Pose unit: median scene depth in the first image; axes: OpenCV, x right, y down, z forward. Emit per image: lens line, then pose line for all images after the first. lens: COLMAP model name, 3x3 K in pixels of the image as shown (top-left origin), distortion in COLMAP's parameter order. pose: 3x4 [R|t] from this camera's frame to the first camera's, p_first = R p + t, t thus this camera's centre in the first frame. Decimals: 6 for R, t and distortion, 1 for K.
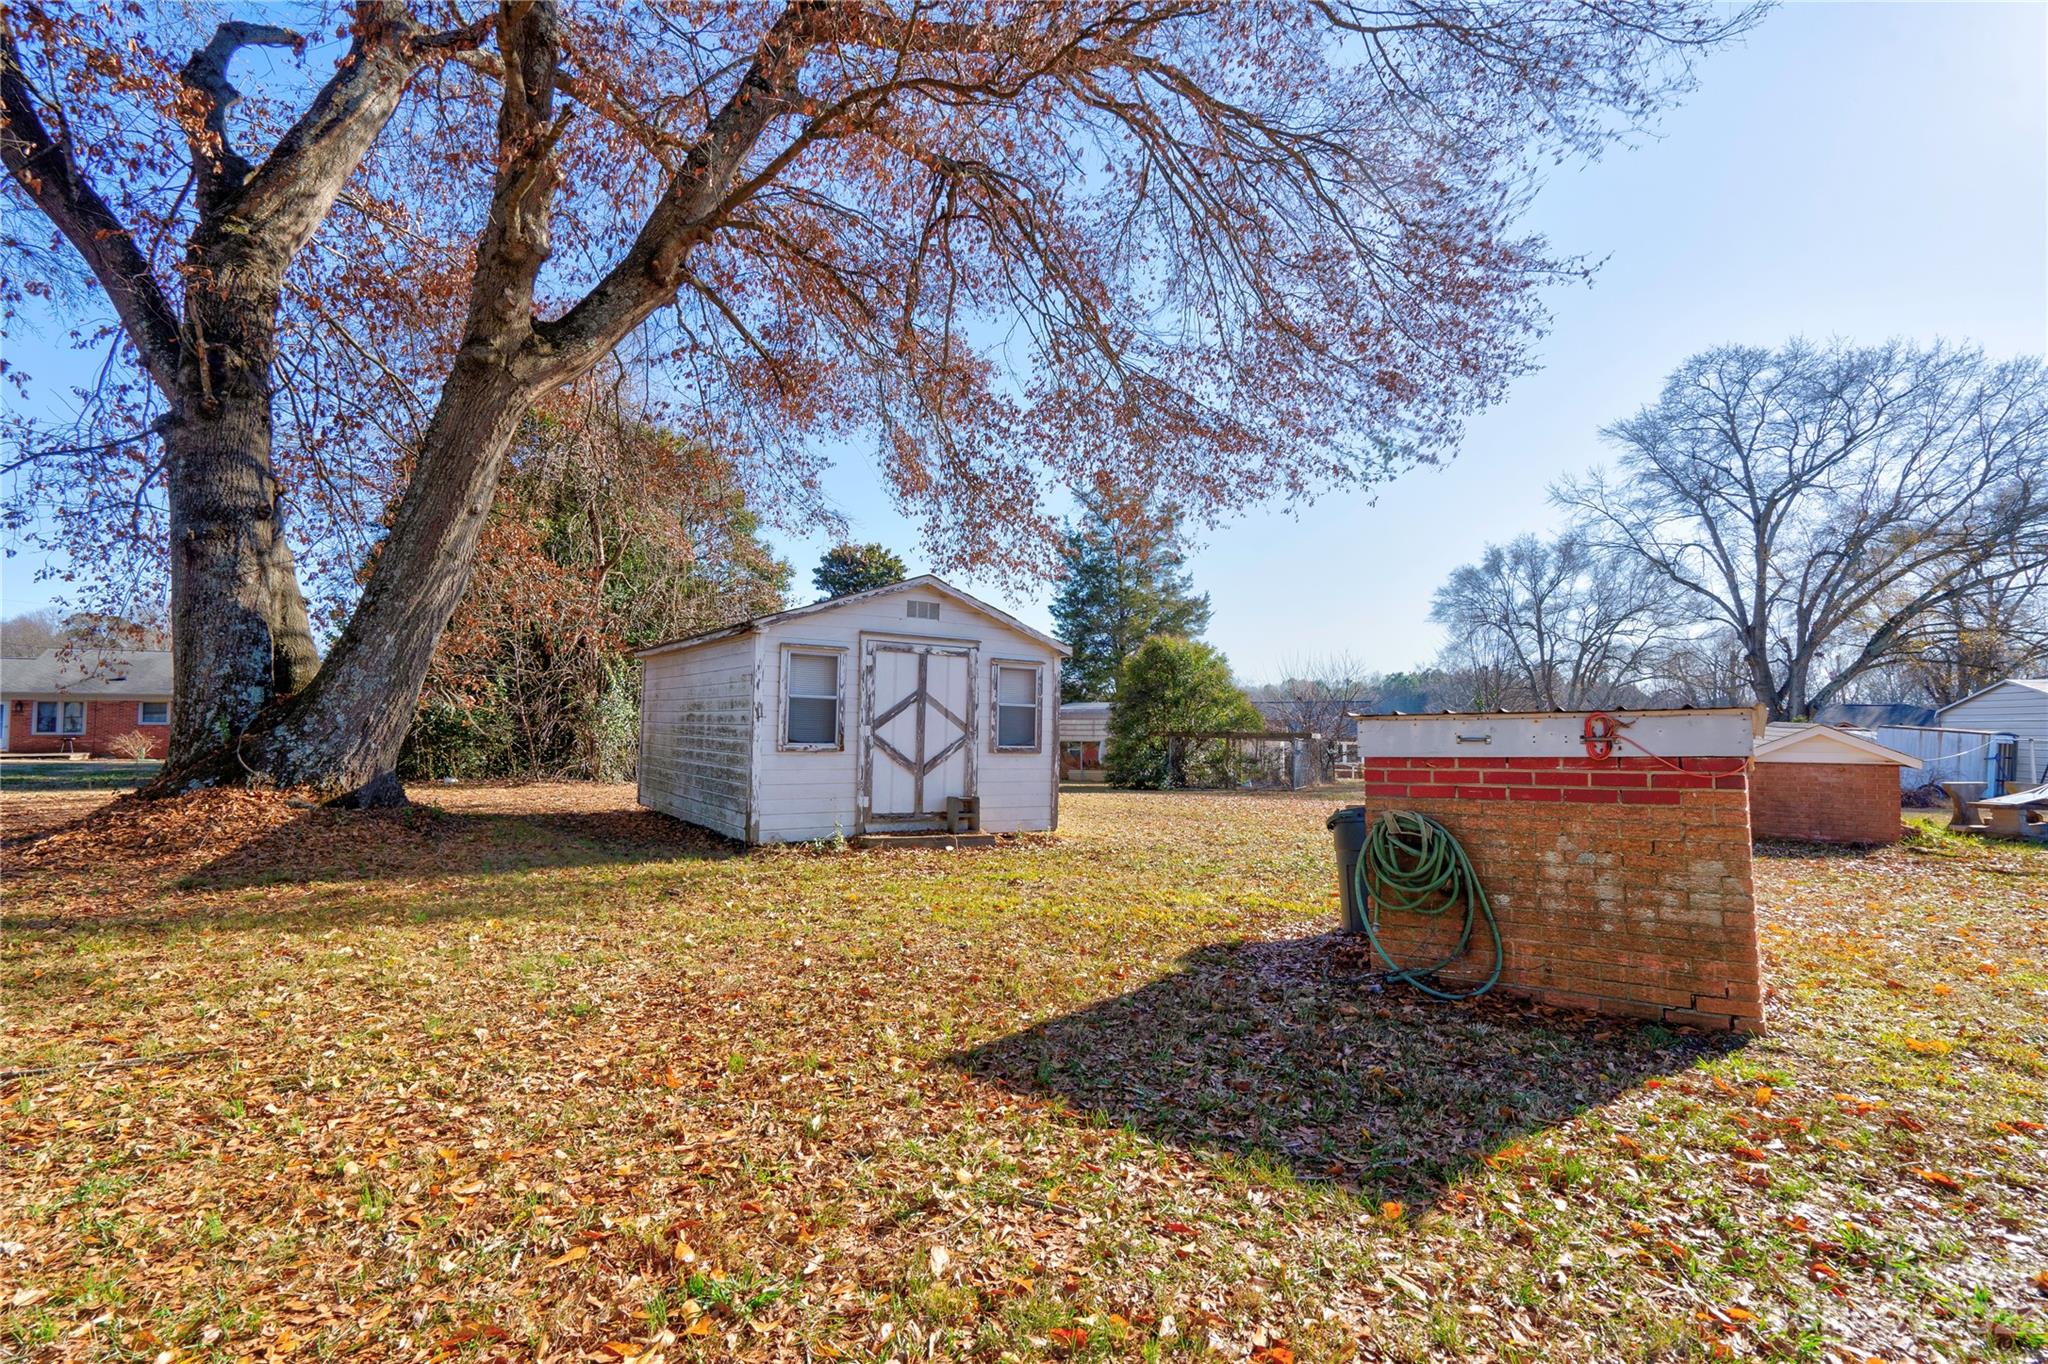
lens RADIAL K [[933.4, 0, 1024.8], [0, 933.4, 683.6], [0, 0, 1]] dist [-0.005970, 0.008399]
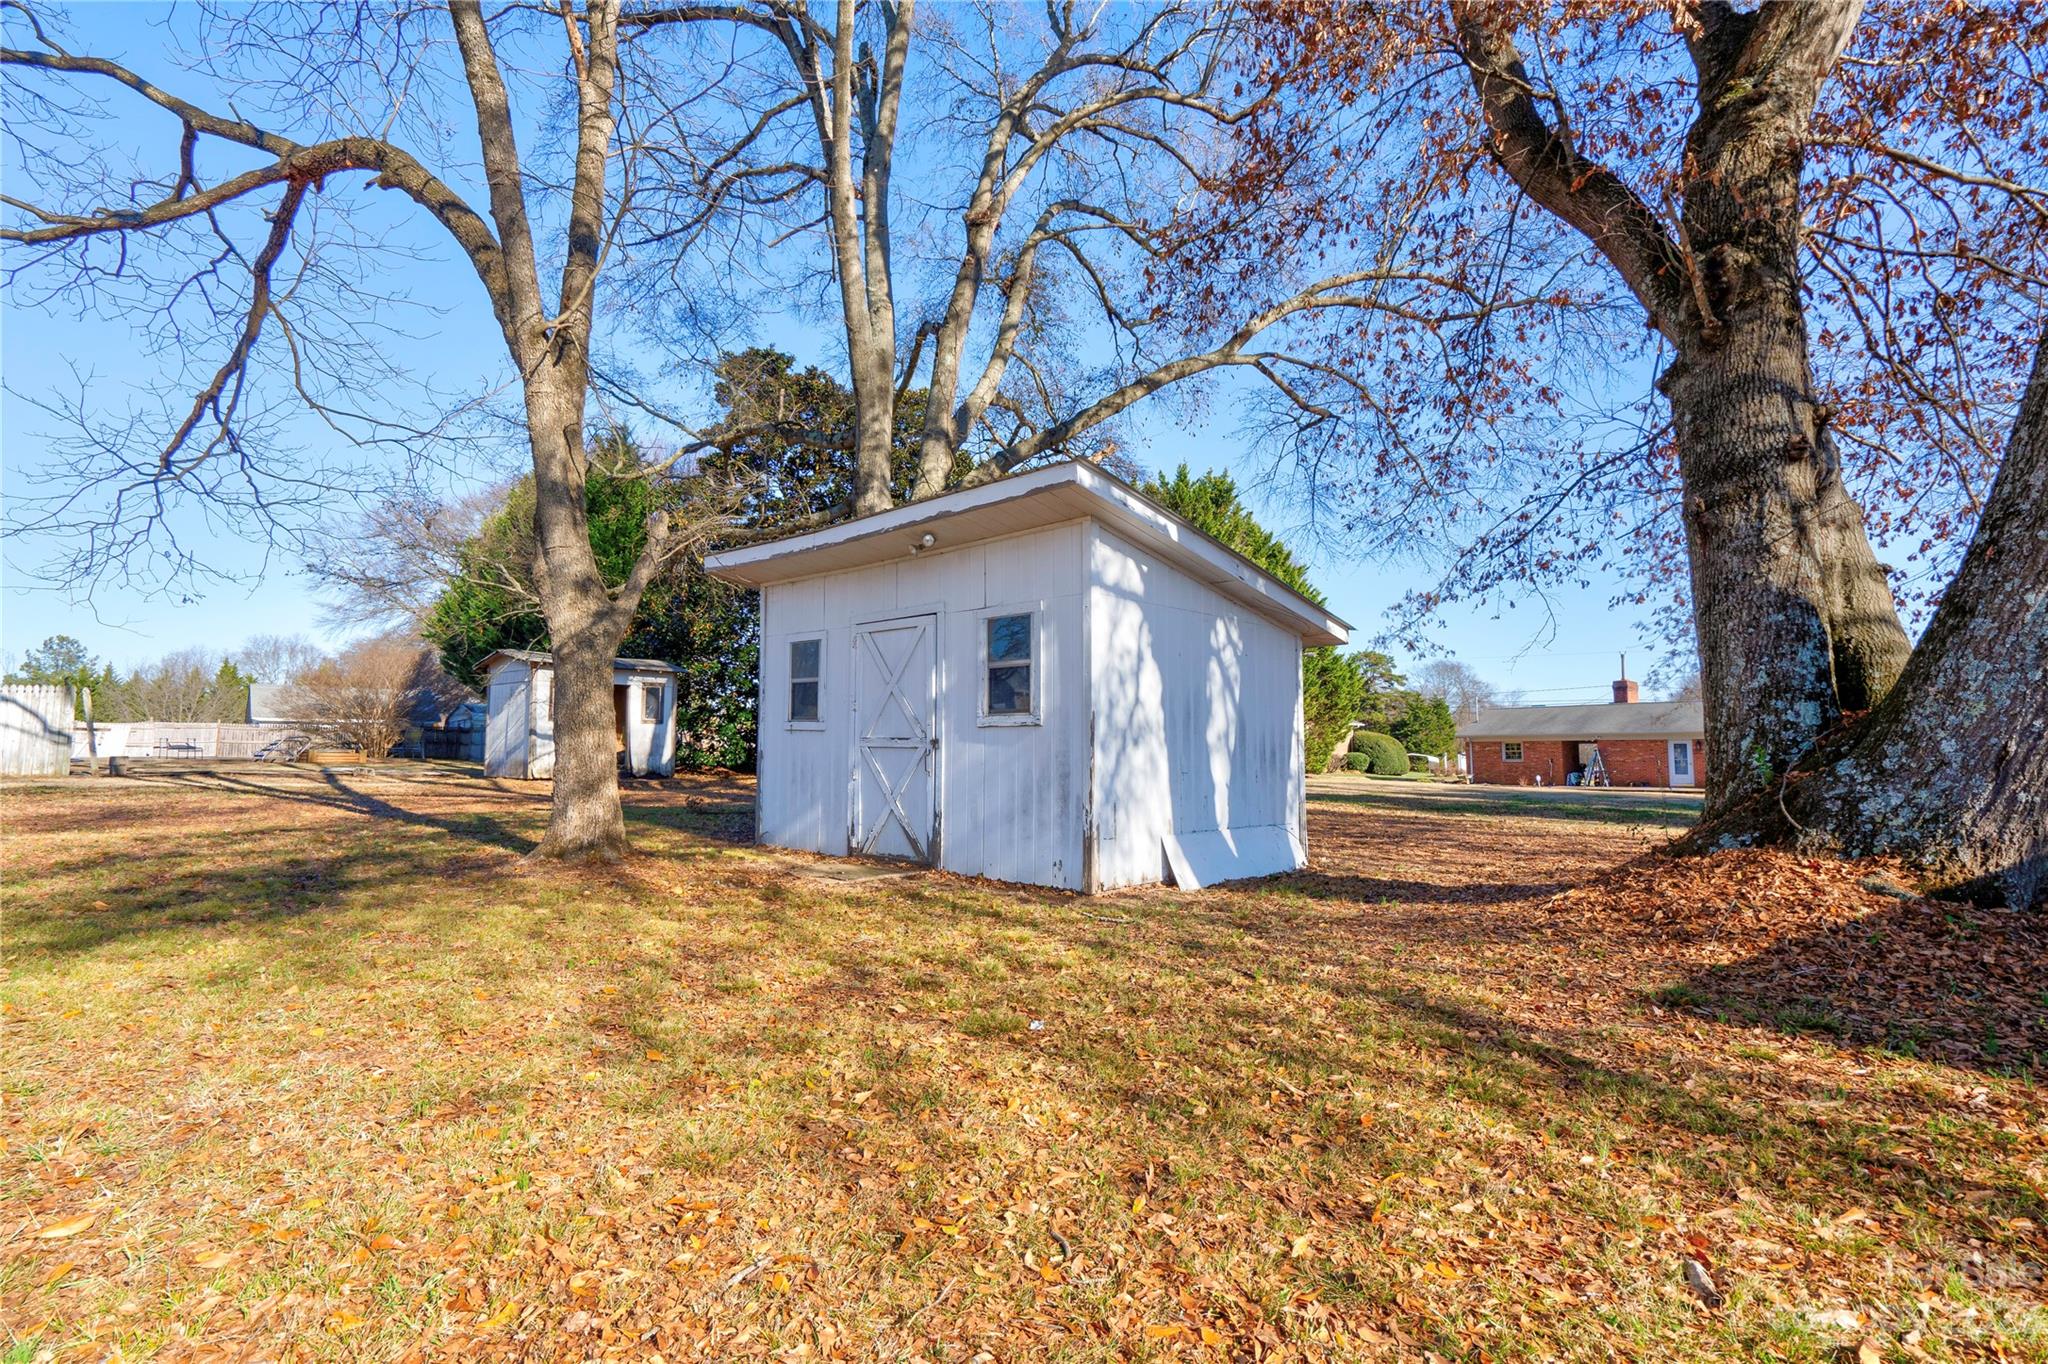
lens RADIAL K [[933.4, 0, 1027.2], [0, 933.4, 681.9], [0, 0, 1]] dist [-0.005970, 0.008399]
pose [[0.095770, -0.080673, -0.992129, -0.203656], [0.039472, 0.996234, -0.077196, 0.018820], [0.994621, -0.031768, 0.098594, 0.369276]]
